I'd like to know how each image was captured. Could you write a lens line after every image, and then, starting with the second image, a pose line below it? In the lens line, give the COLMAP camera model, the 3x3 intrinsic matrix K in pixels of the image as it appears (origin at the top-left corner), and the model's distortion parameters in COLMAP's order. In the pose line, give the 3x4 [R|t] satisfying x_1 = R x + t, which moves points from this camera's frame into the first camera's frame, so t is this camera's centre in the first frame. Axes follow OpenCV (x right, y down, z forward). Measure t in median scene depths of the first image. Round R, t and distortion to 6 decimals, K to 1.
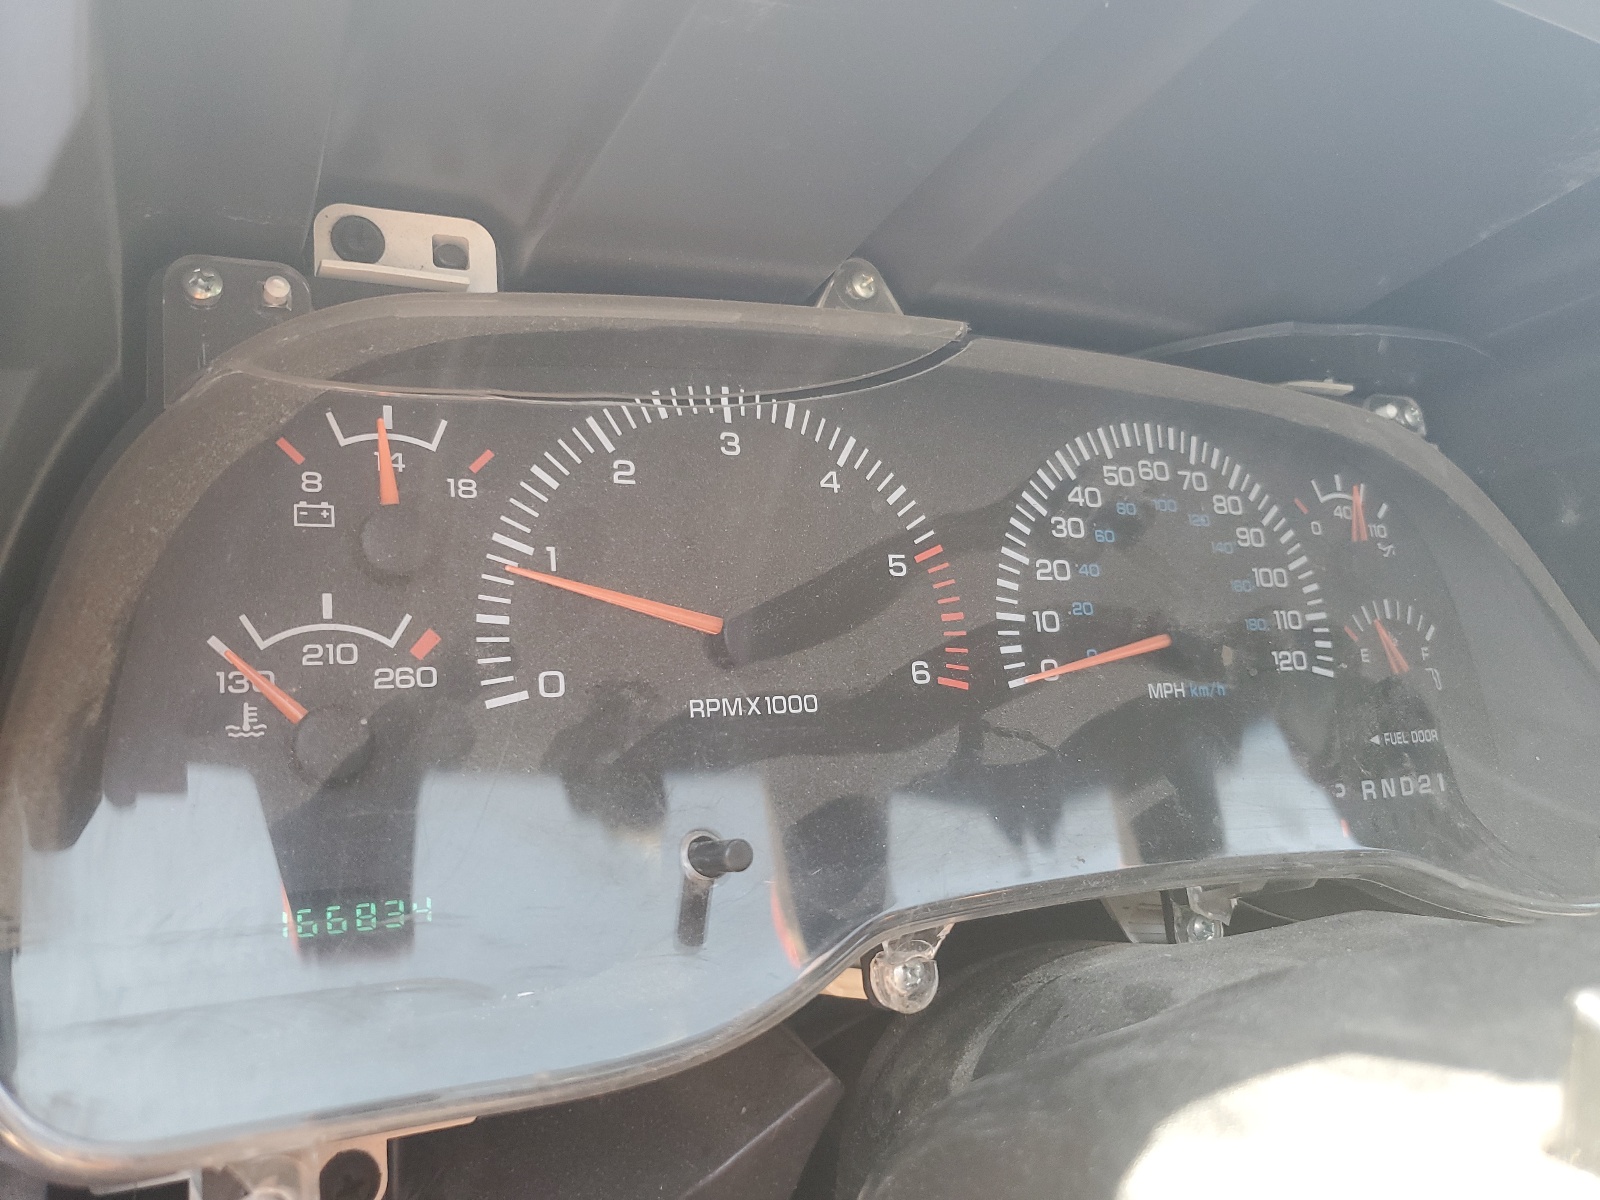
lens RADIAL K [[1212.4, 0, 800.8], [0, 1212.4, 600.0], [0, 0, 1]] dist [-0.008471, -0.001537]
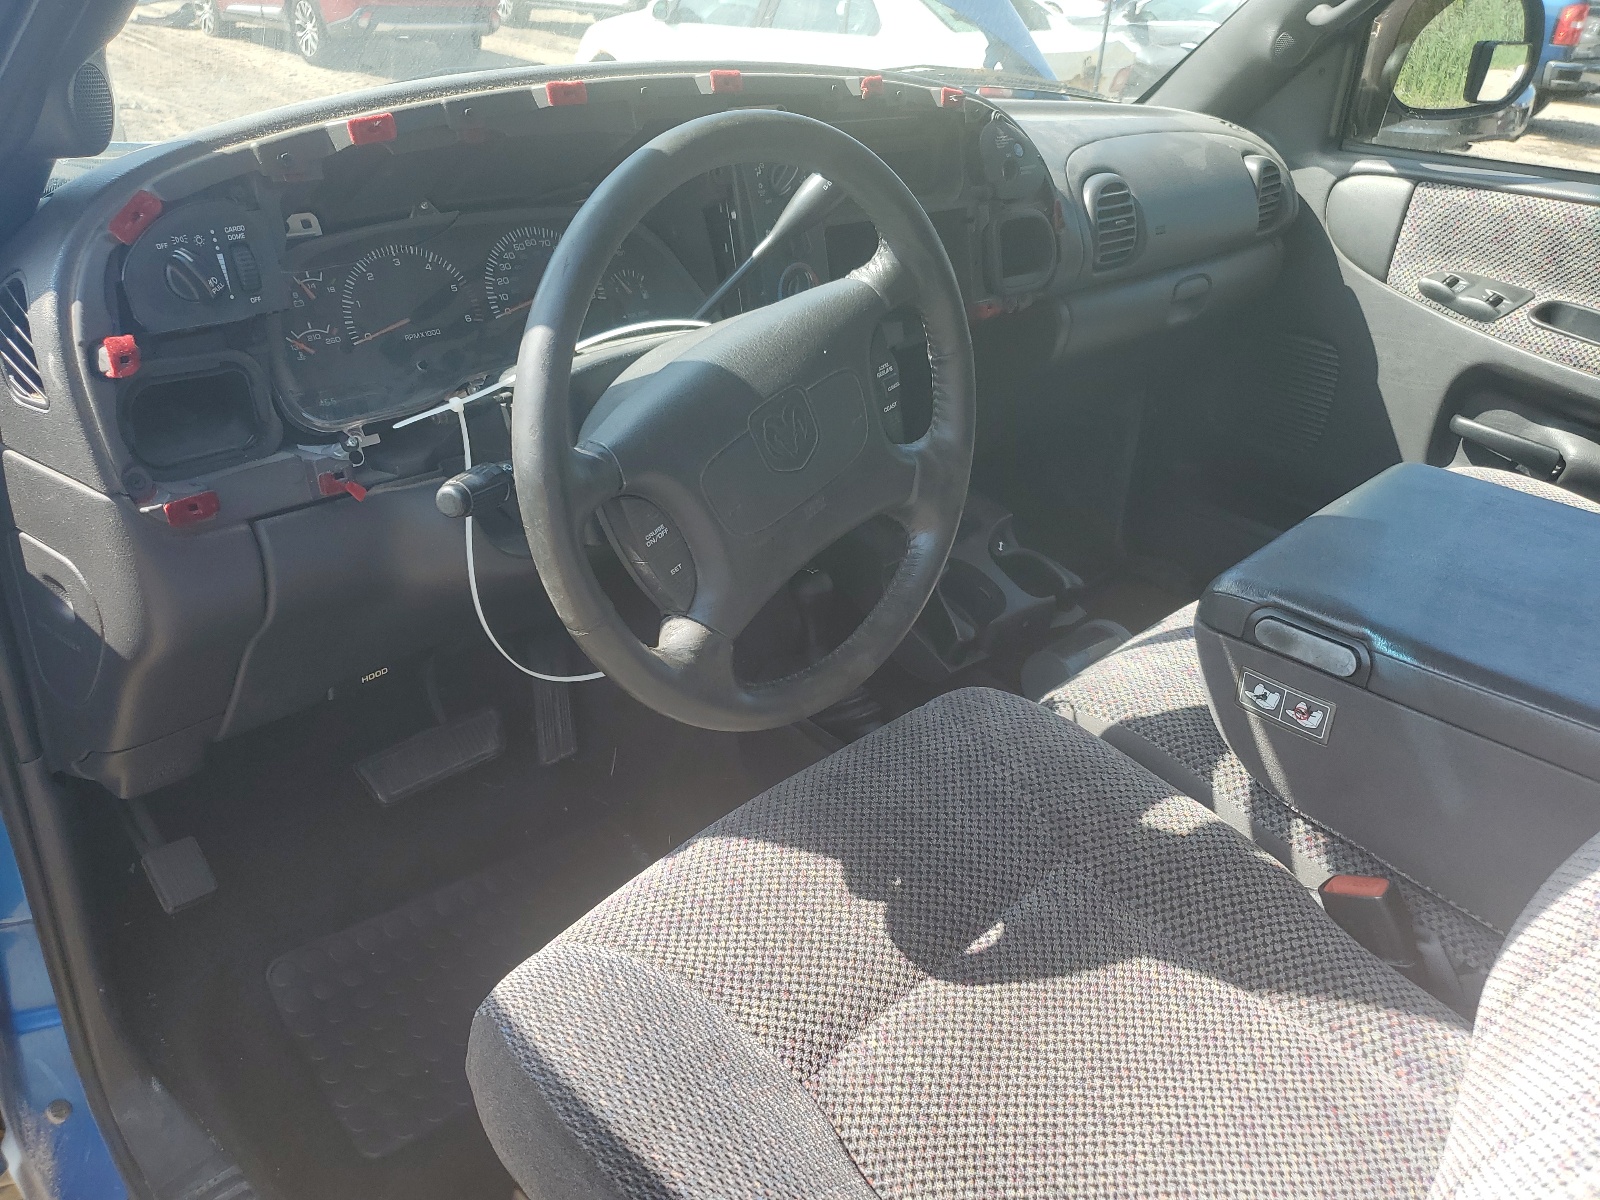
lens RADIAL K [[1212.4, 0, 799.5], [0, 1212.4, 597.1], [0, 0, 1]] dist [-0.008471, -0.001537]
pose [[0.942645, -0.237485, 0.234566, -0.010587], [0.171215, 0.947239, 0.270968, 0.037807], [-0.286541, -0.215265, 0.933571, -2.654362]]
